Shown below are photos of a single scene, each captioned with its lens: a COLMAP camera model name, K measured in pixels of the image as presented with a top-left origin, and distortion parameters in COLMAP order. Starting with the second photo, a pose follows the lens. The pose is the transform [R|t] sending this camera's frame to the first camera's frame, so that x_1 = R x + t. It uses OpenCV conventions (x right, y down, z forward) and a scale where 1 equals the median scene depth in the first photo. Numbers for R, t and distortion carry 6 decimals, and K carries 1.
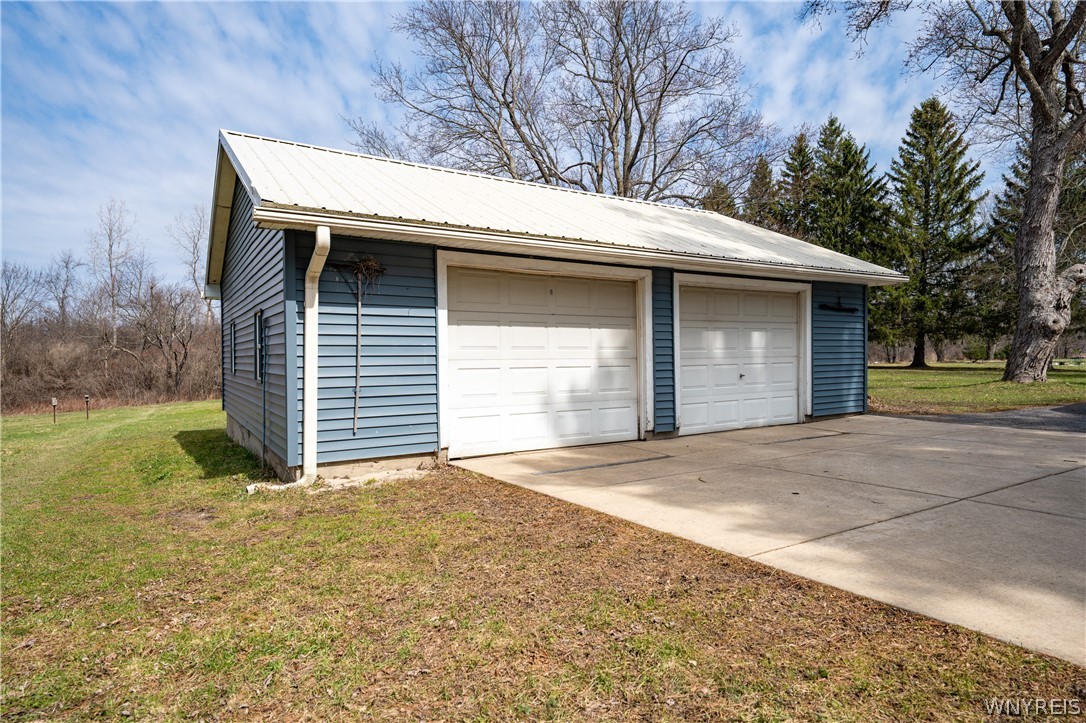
lens RADIAL K [[609.4, 0, 543.0], [0, 609.4, 361.5], [0, 0, 1]] dist [0.000869, 0.000229]
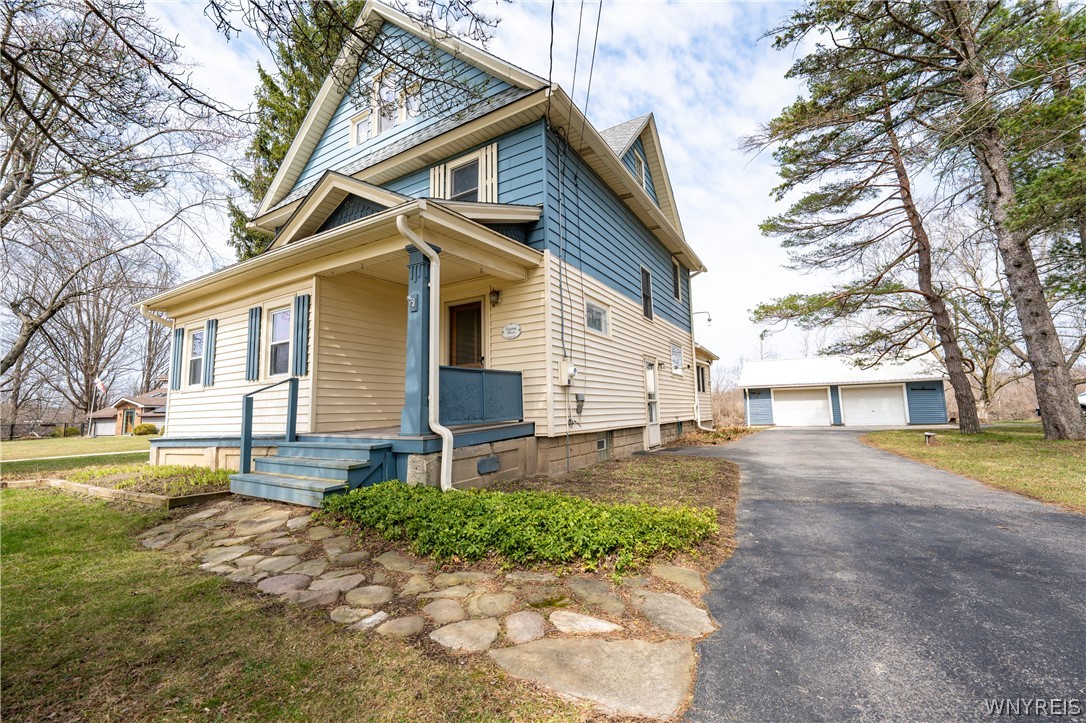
lens RADIAL K [[455.5, 0, 543.0], [0, 455.5, 361.5], [0, 0, 1]] dist [-0.002350, -0.000242]
pose [[0.456487, -0.103941, -0.883638, 2.095225], [0.010816, 0.993728, -0.111303, 0.011030], [0.889664, 0.041251, 0.454748, -2.256739]]
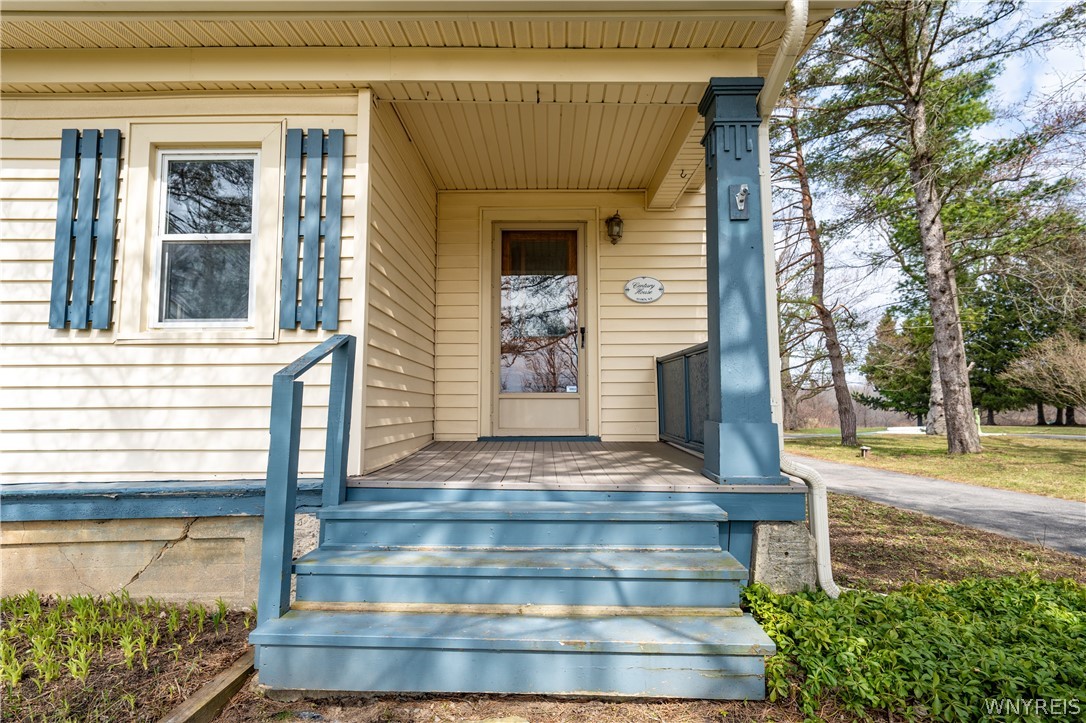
lens RADIAL K [[554.9, 0, 543.0], [0, 554.9, 361.5], [0, 0, 1]] dist [0.000685, -0.000110]
pose [[0.846990, -0.041702, -0.529971, 0.747008], [-0.009978, 0.995496, -0.094279, -0.020671], [0.531515, 0.085141, 0.842759, -2.852712]]
